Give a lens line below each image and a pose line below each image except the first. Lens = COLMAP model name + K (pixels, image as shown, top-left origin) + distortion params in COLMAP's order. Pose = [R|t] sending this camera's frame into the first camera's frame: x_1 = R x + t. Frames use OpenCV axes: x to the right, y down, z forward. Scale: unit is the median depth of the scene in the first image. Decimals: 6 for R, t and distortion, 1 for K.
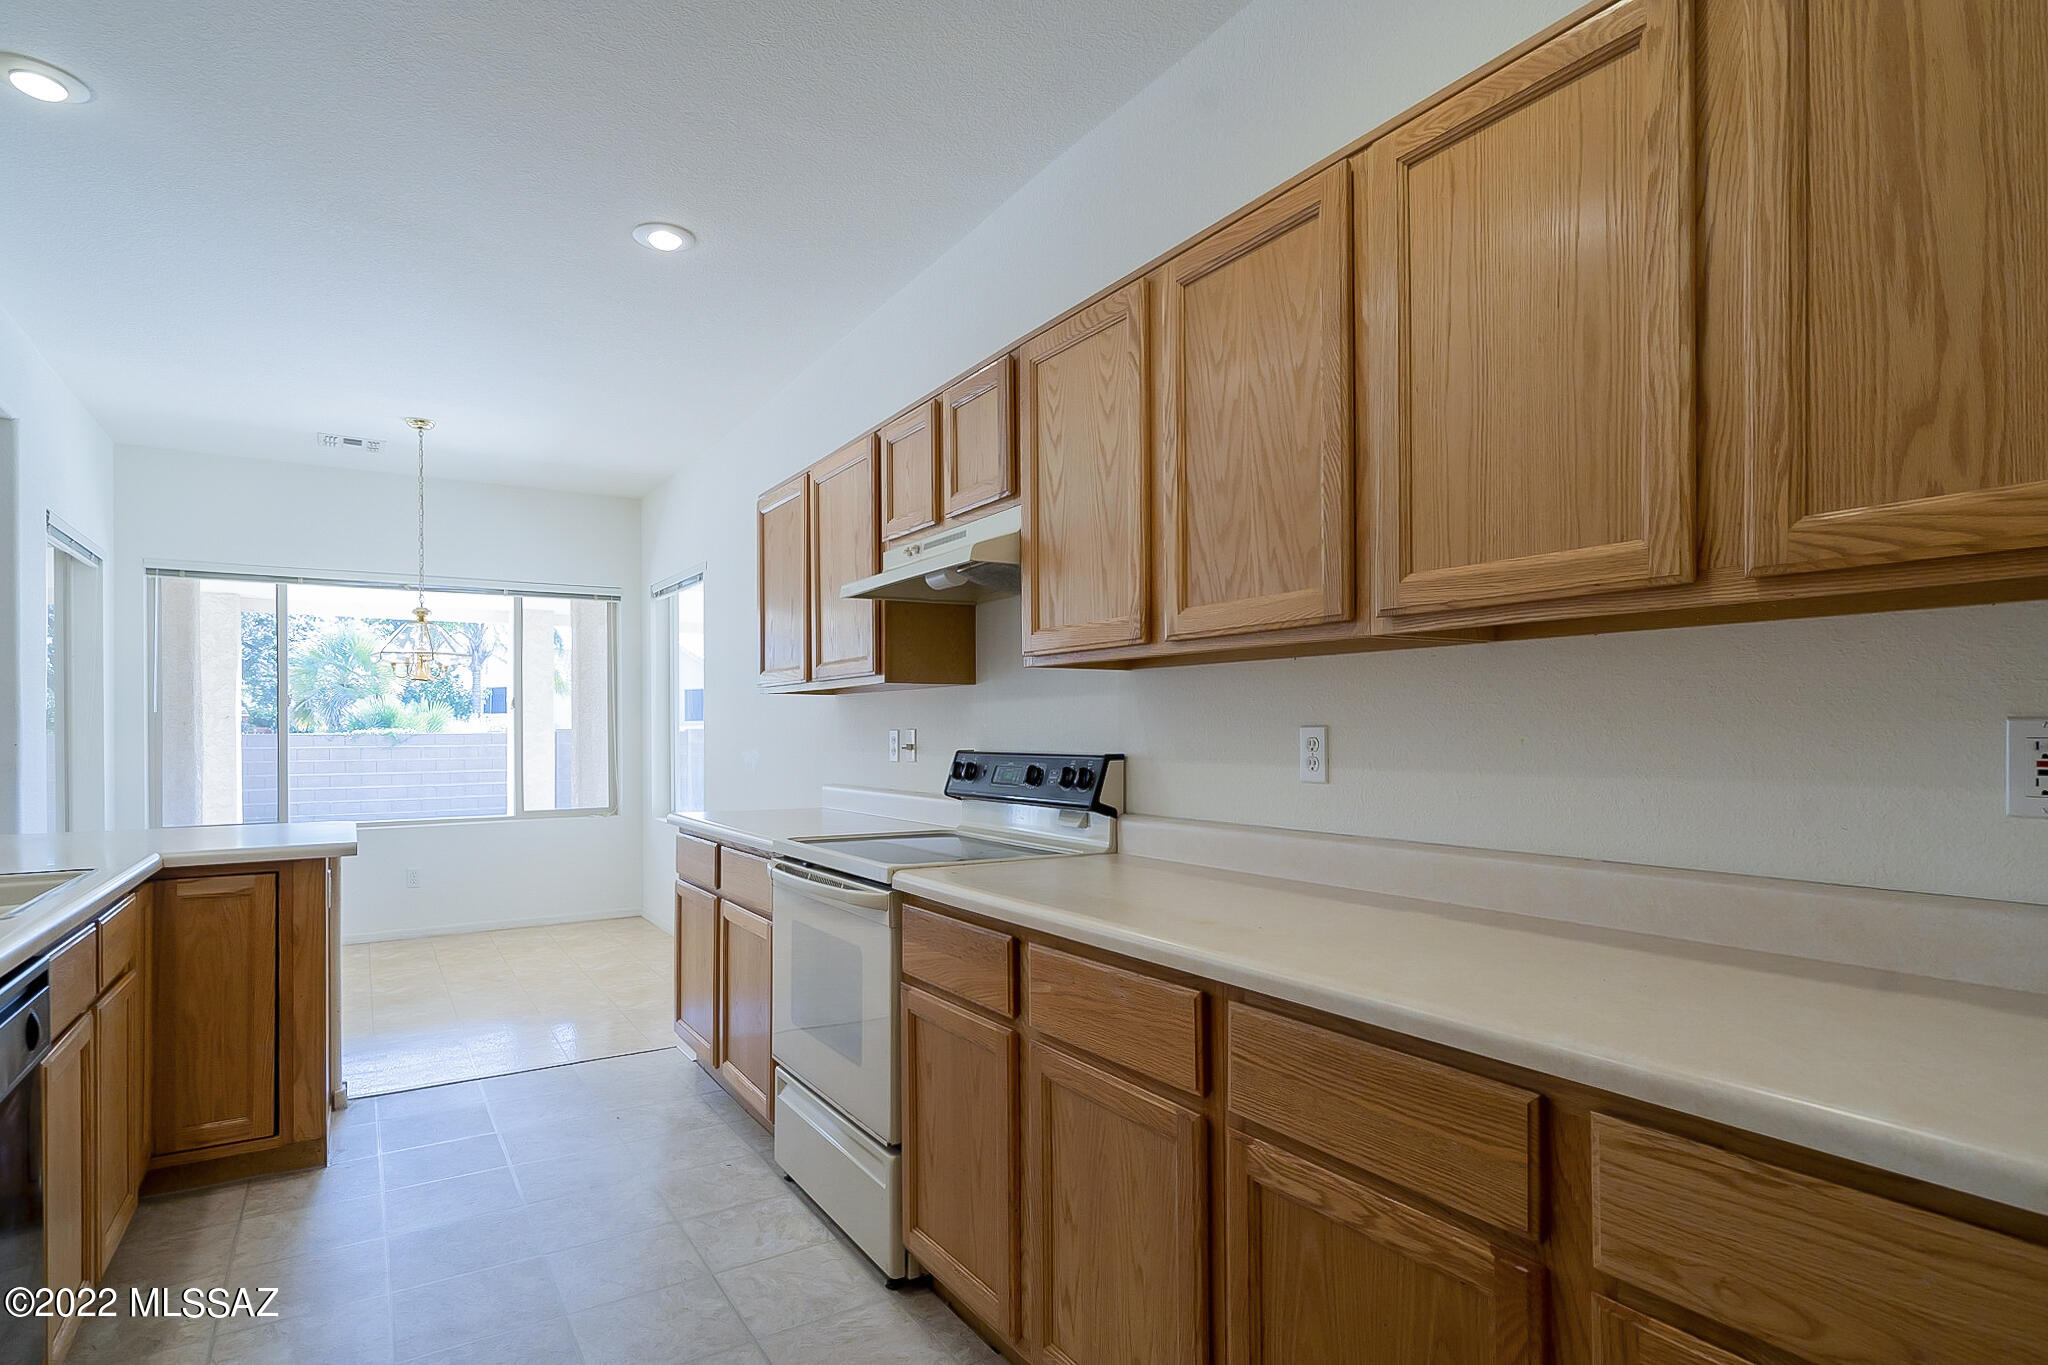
lens RADIAL K [[1043.8, 0, 1022.0], [0, 1043.8, 728.6], [0, 0, 1]] dist [-0.004538, -0.000137]
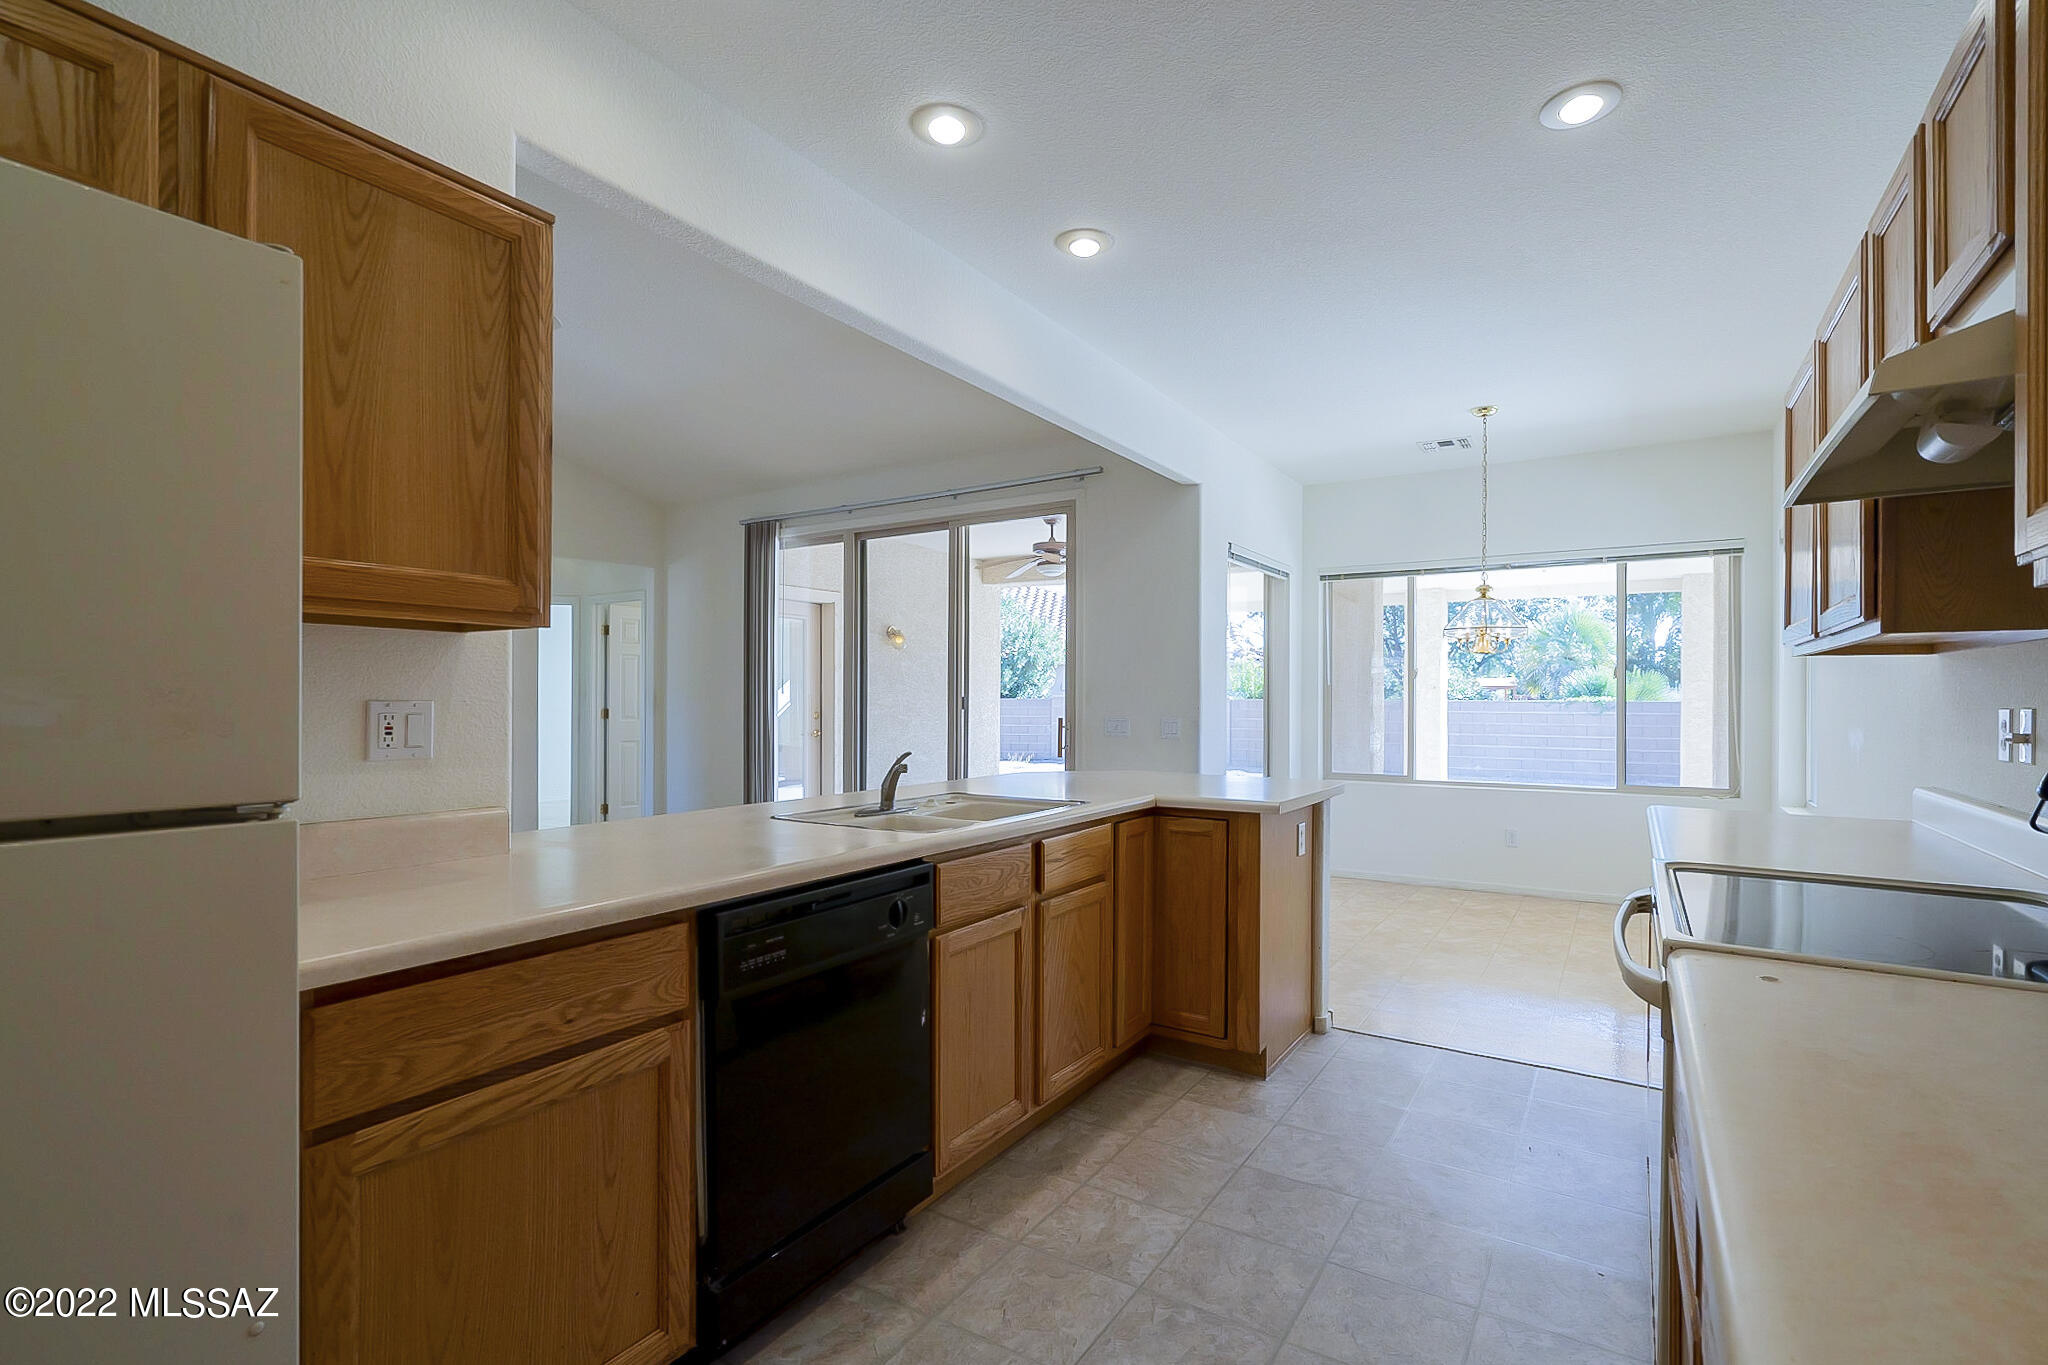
lens RADIAL K [[933.5, 0, 1048.6], [0, 933.5, 701.1], [0, 0, 1]] dist [-0.001859, 0.001205]
pose [[0.435302, 0.009714, -0.900232, 0.087000], [-0.004632, 0.999953, 0.008550, -0.003940], [0.900272, 0.000448, 0.435327, 0.187951]]
